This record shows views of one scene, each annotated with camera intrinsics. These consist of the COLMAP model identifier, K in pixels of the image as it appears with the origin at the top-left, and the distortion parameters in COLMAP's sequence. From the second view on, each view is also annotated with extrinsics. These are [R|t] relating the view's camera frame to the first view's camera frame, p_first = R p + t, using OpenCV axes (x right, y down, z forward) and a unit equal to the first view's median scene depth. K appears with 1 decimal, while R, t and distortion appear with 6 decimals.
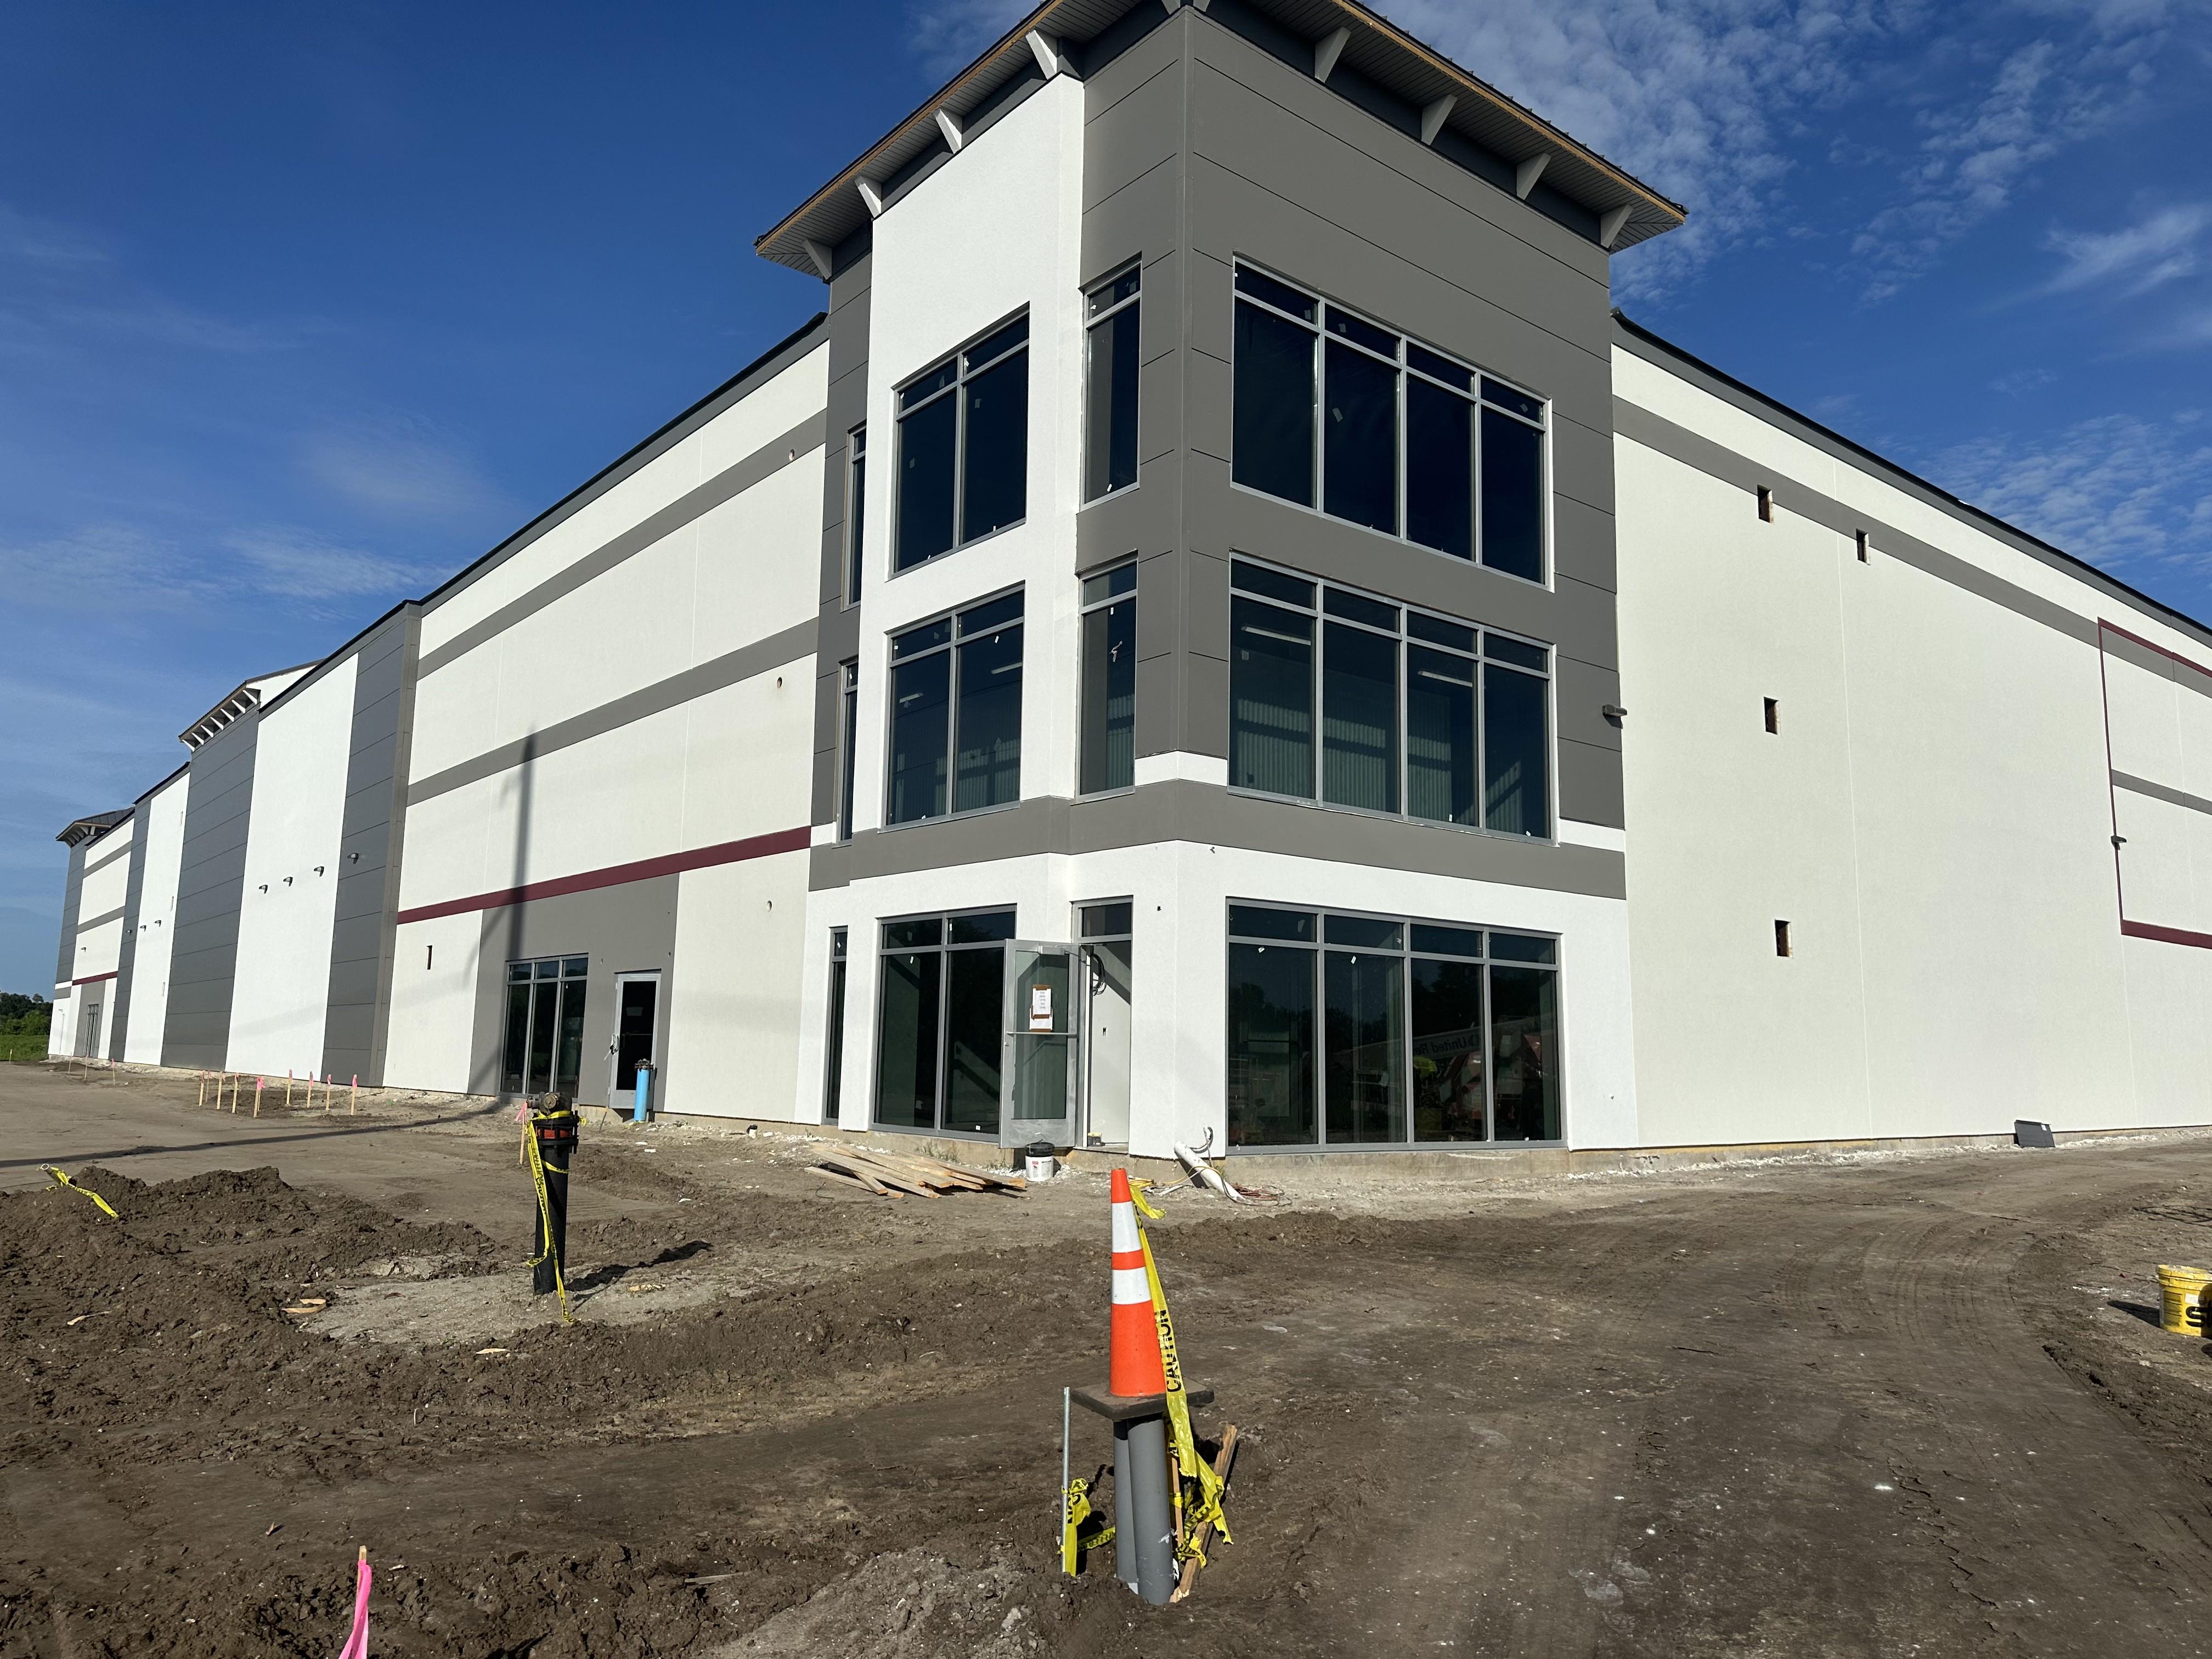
lens RADIAL K [[1567.6, 0, 1065.1], [0, 1567.6, 840.2], [0, 0, 1]] dist [0.050096, -0.062657]
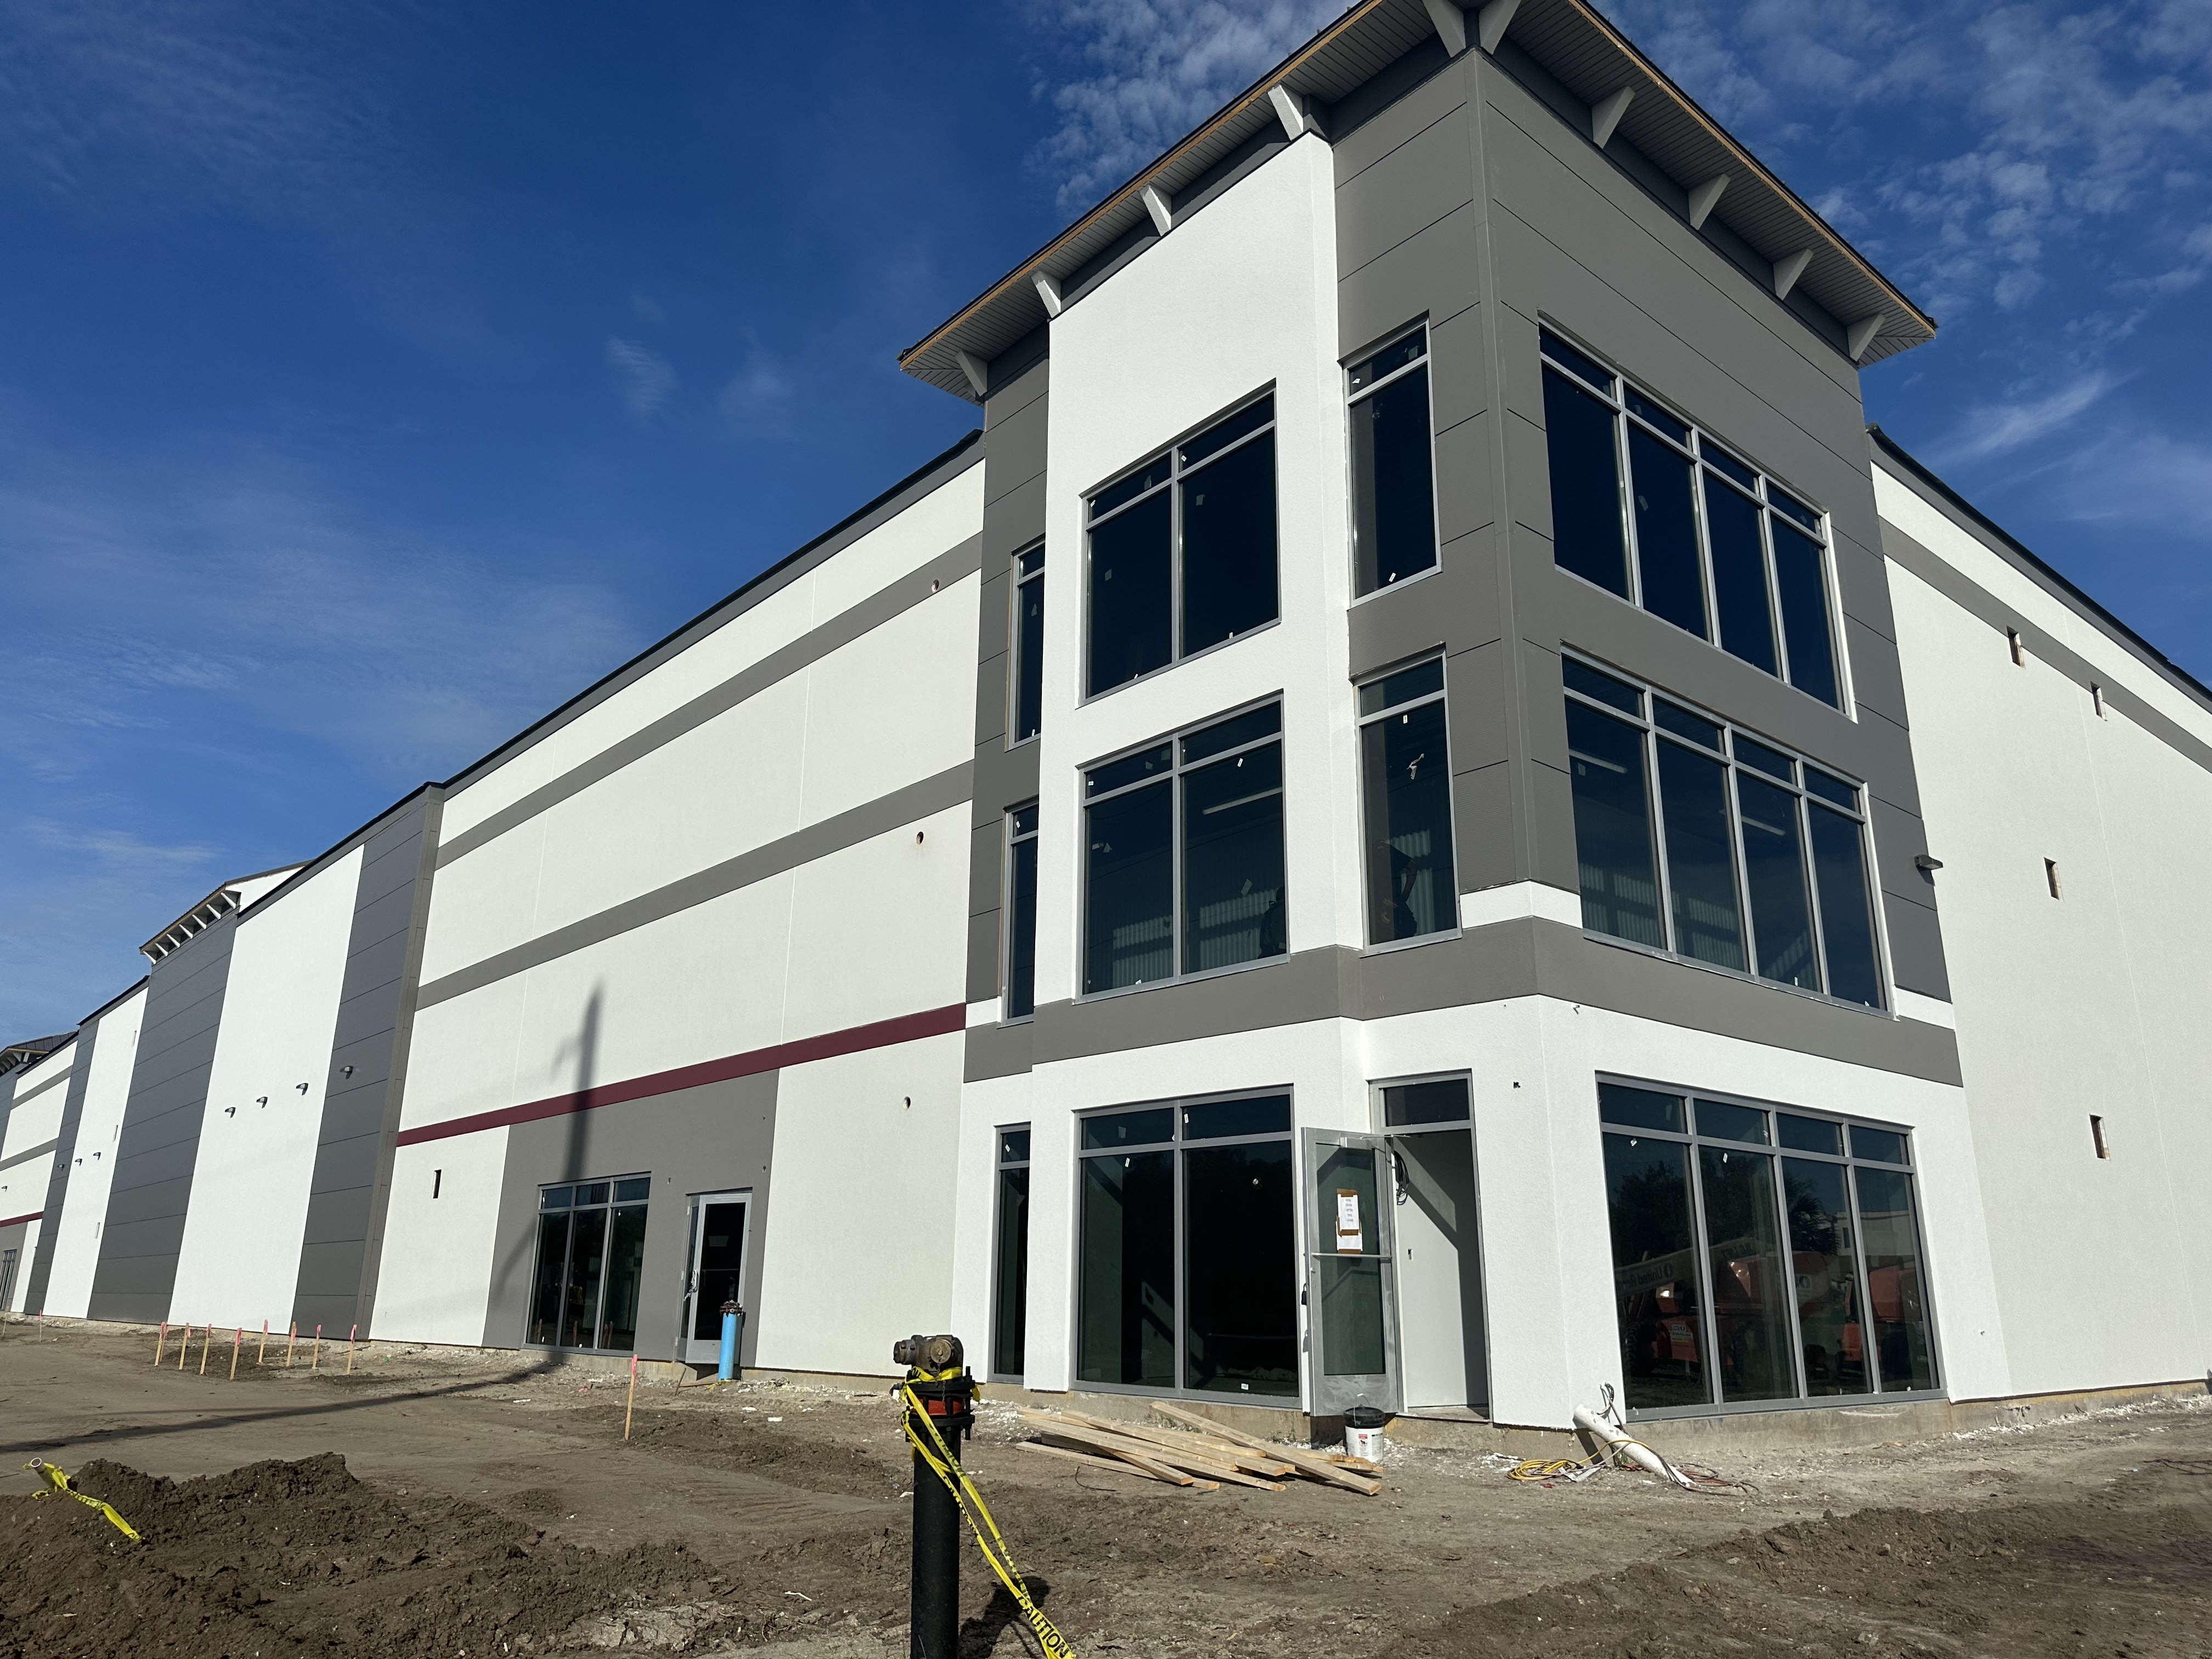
lens RADIAL K [[1567.6, 0, 1088.3], [0, 1567.6, 813.5], [0, 0, 1]] dist [0.050096, -0.062657]
pose [[0.999153, 0.001212, 0.041130, -0.146288], [0.005475, 0.986763, -0.162075, 0.029311], [-0.040782, 0.162163, 0.985921, 0.177529]]
